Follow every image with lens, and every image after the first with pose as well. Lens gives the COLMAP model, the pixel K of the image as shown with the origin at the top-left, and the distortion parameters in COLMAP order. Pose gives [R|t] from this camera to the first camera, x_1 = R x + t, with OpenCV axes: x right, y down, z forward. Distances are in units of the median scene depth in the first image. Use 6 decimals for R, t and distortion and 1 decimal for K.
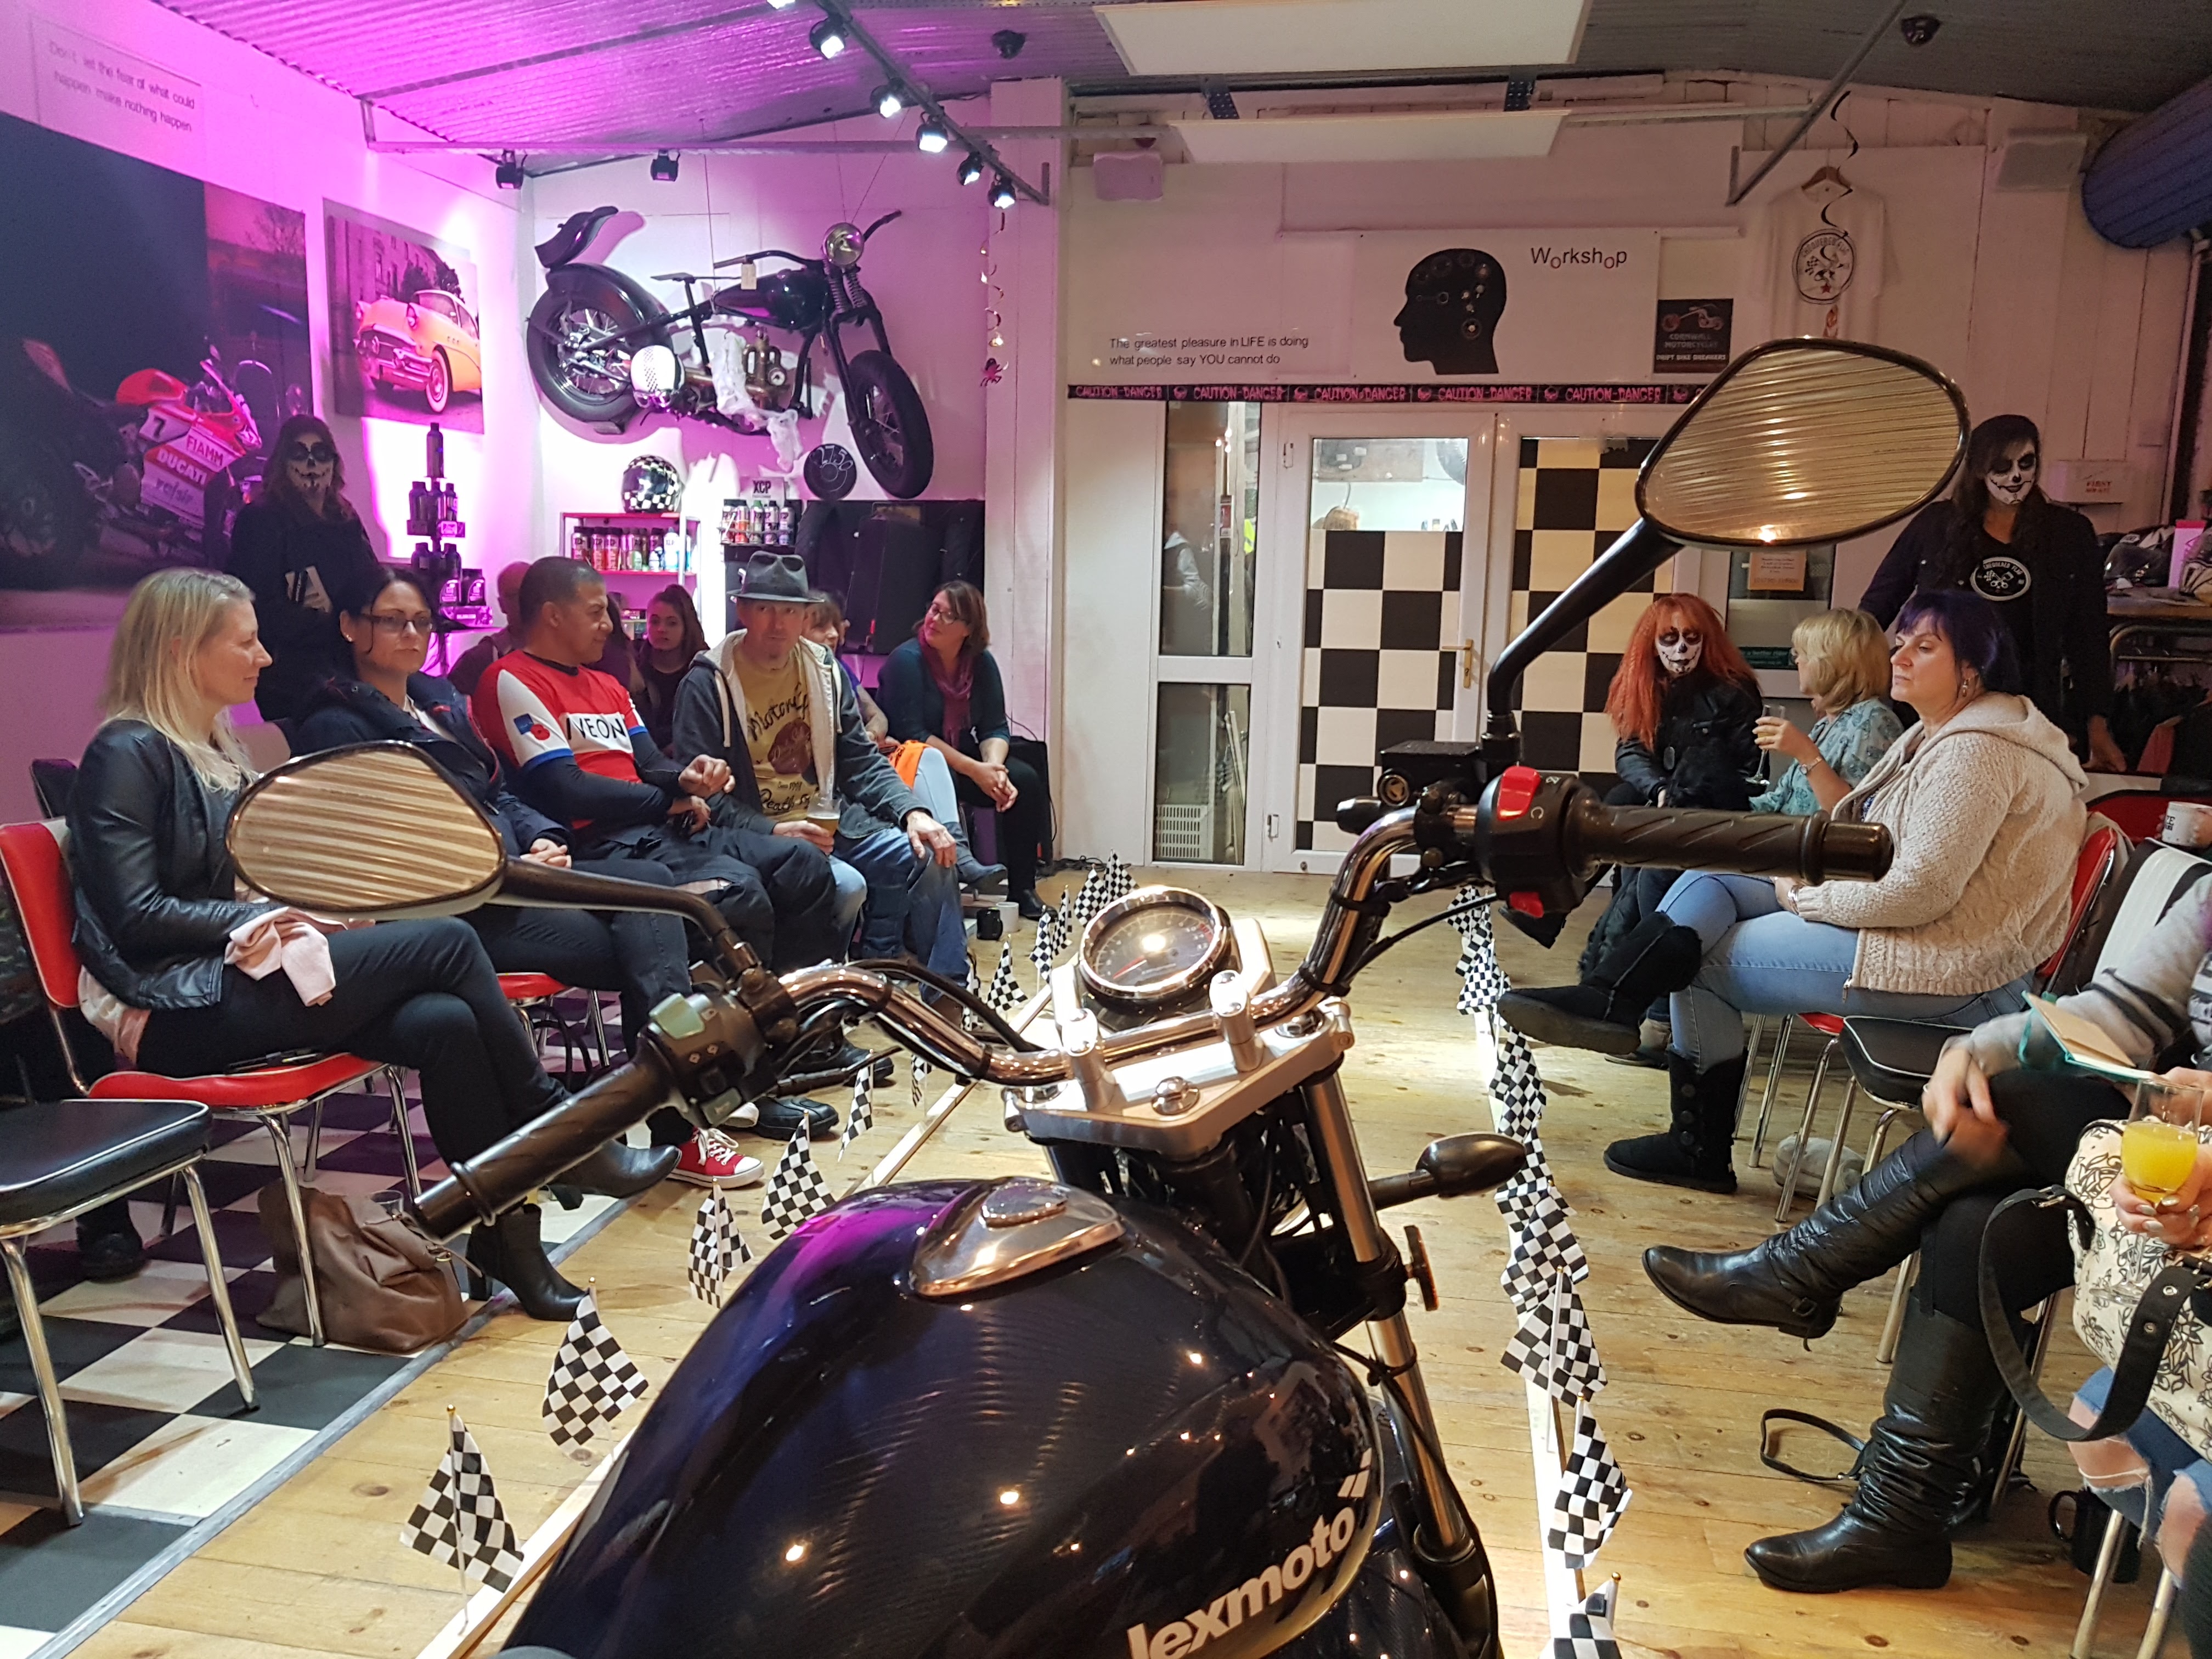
lens RADIAL K [[1770.6, 0, 1079.0], [0, 1770.6, 869.6], [0, 0, 1]] dist [-0.006284, 0.001181]
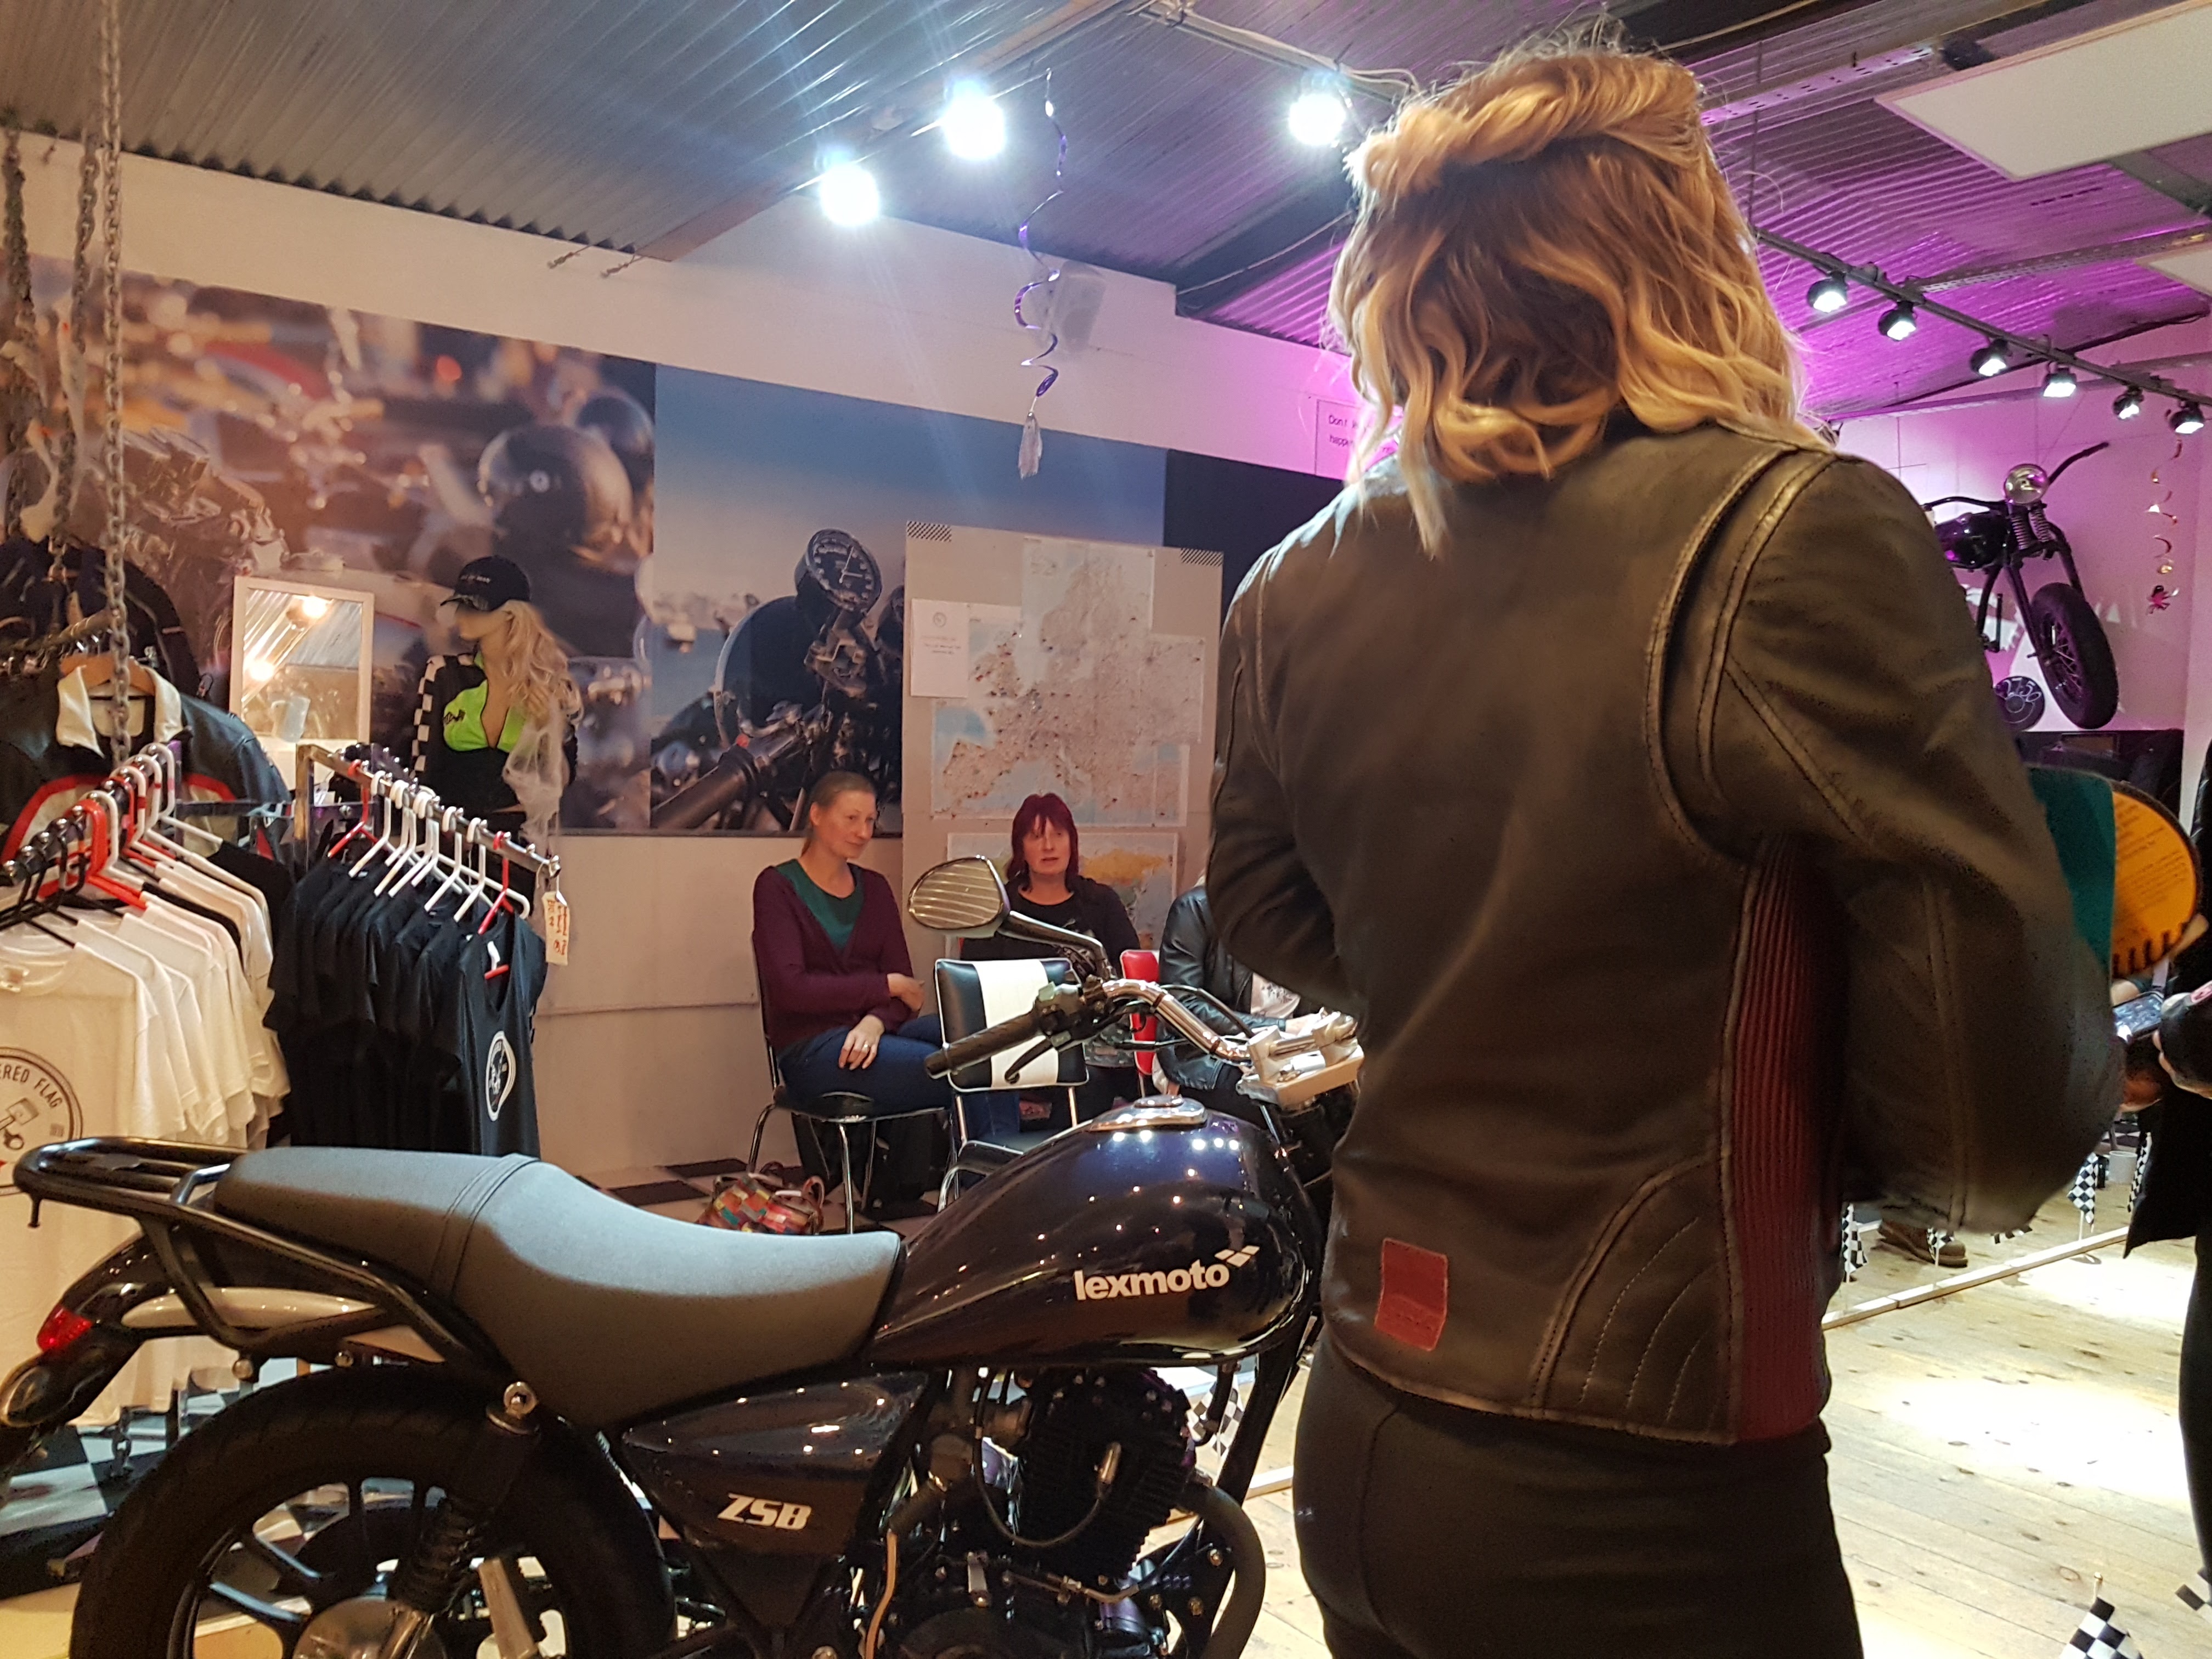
lens RADIAL K [[1770.6, 0, 1079.0], [0, 1770.6, 869.6], [0, 0, 1]] dist [-0.006284, 0.001181]
pose [[0.736361, 0.040861, -0.675354, 0.153041], [-0.127133, 0.988751, -0.078796, 0.012727], [0.664538, 0.143882, 0.733272, -0.065880]]
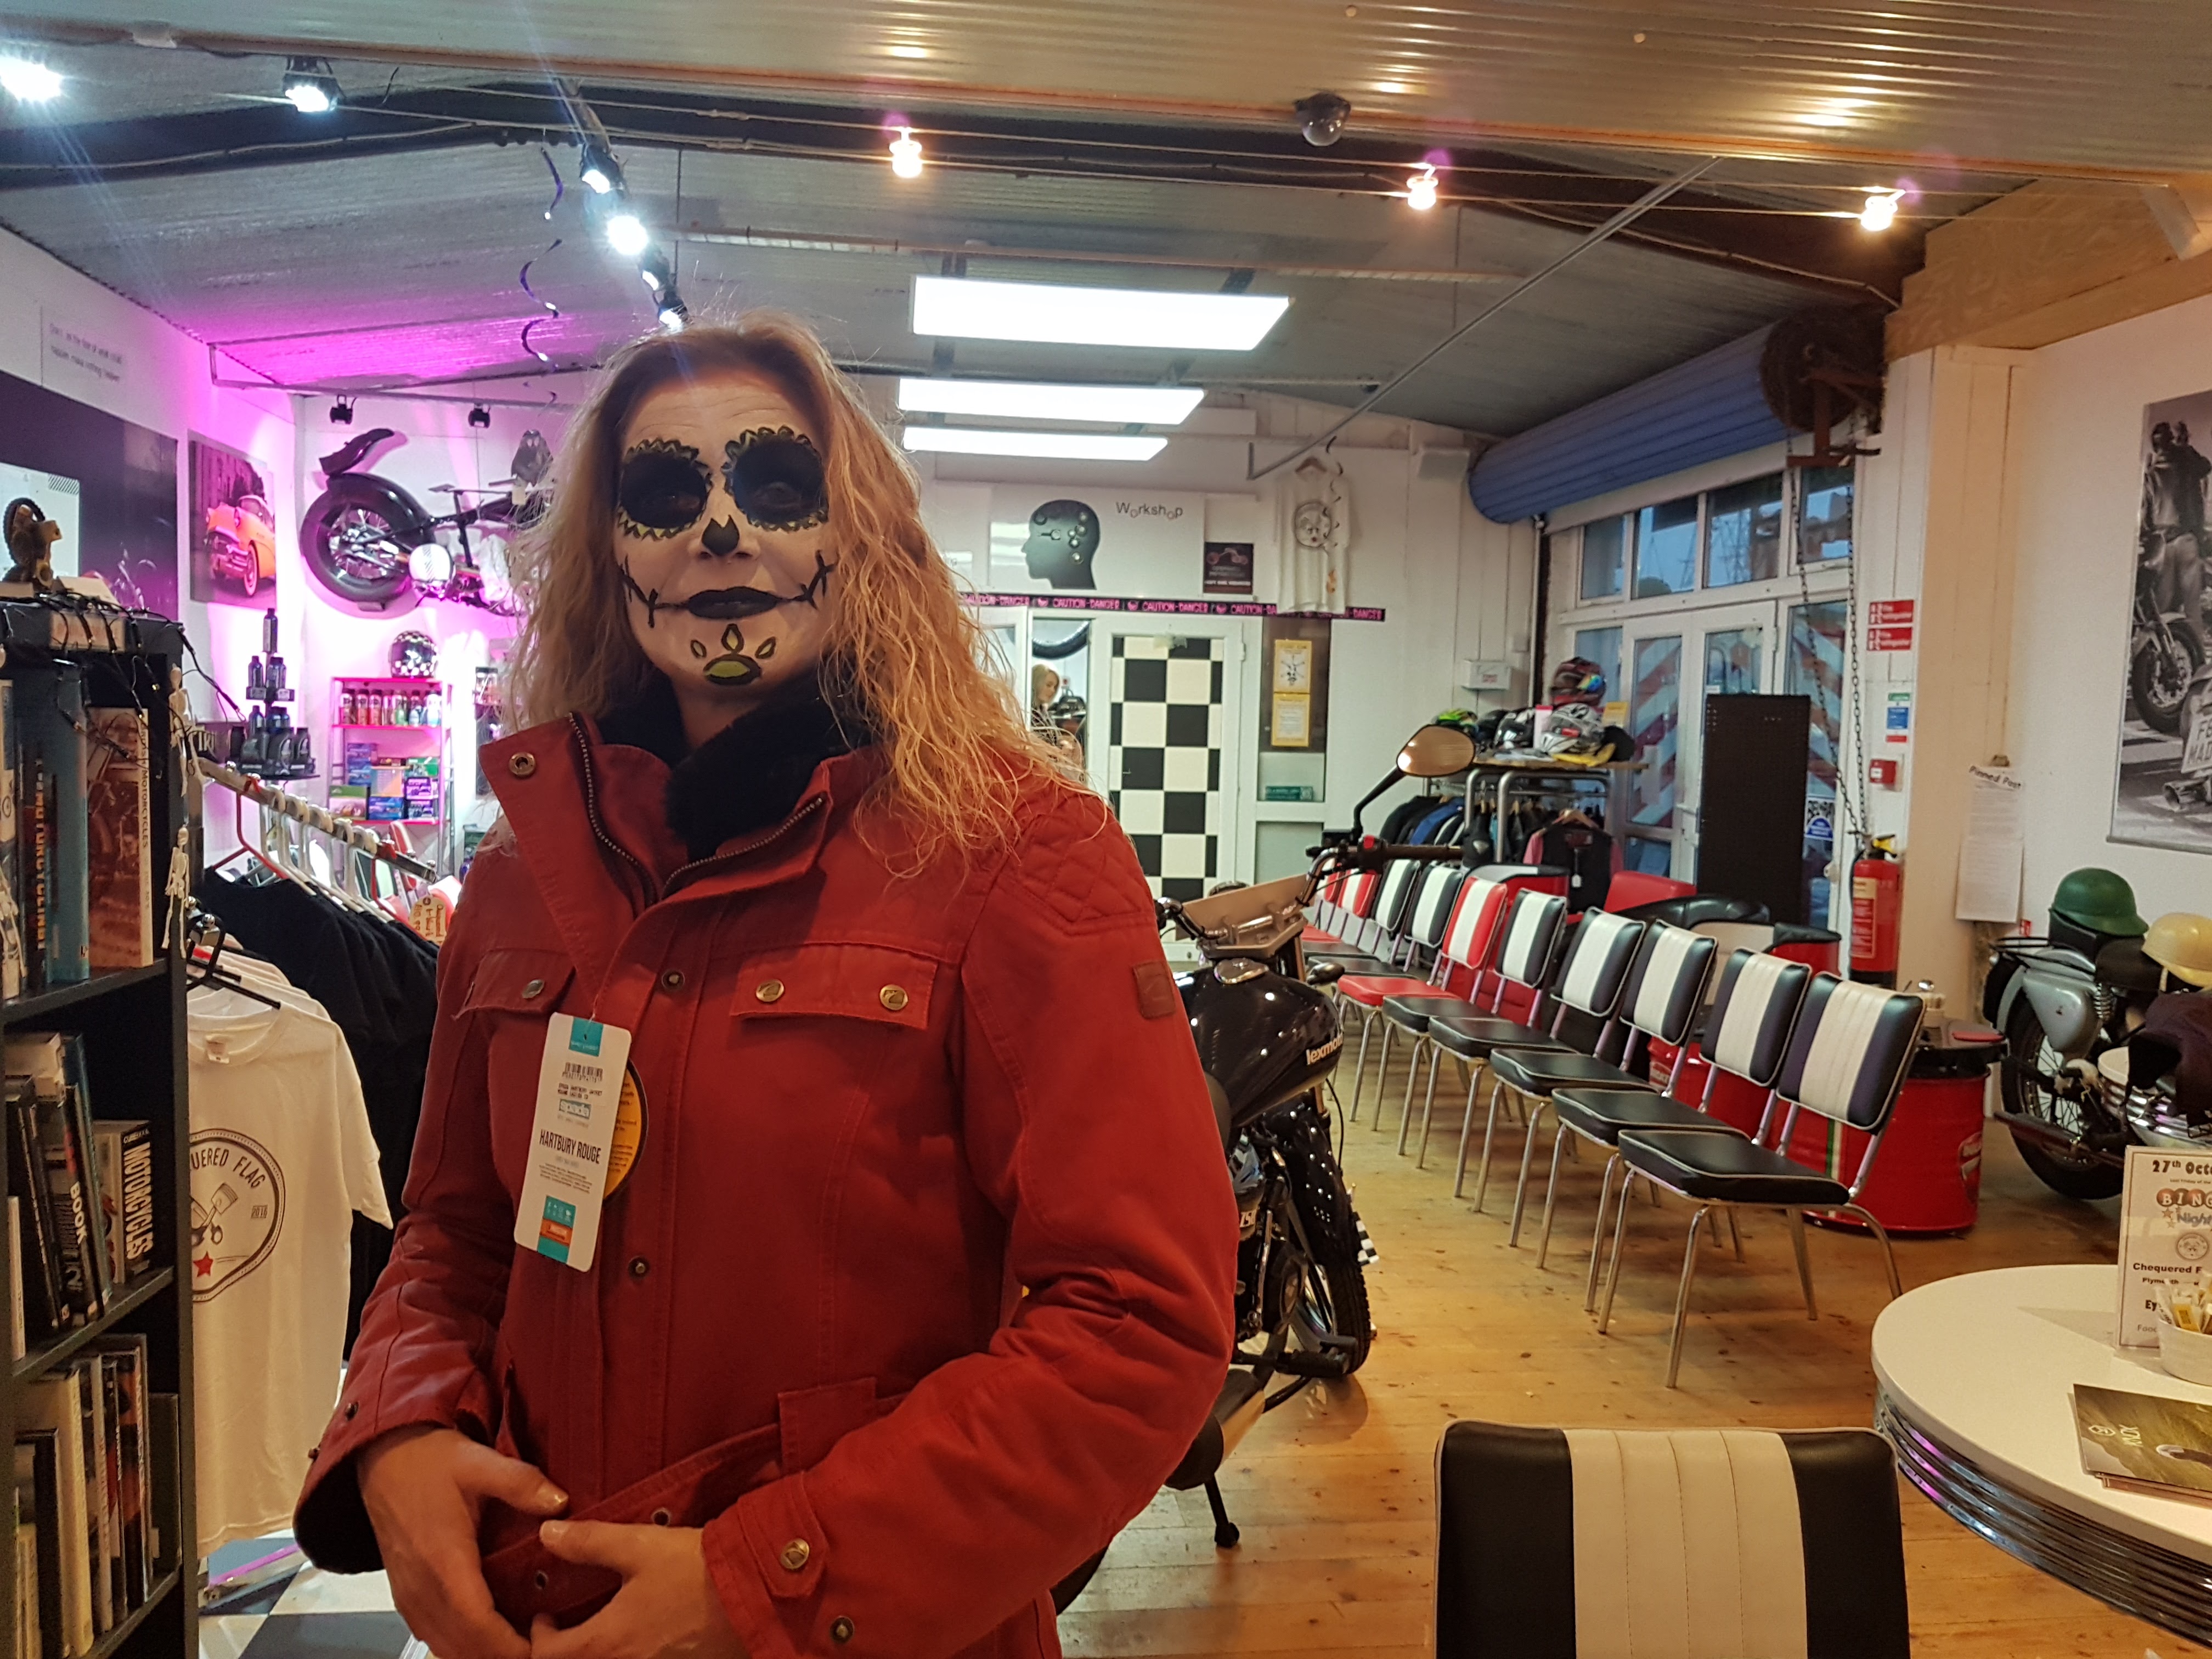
lens RADIAL K [[1747.3, 0, 1158.3], [0, 1747.3, 821.4], [0, 0, 1]] dist [-0.013622, -0.011518]
pose [[0.945477, -0.010208, 0.325529, -0.156940], [0.043475, 0.994519, -0.095084, 0.028561], [-0.322774, 0.104052, 0.940739, -0.264705]]
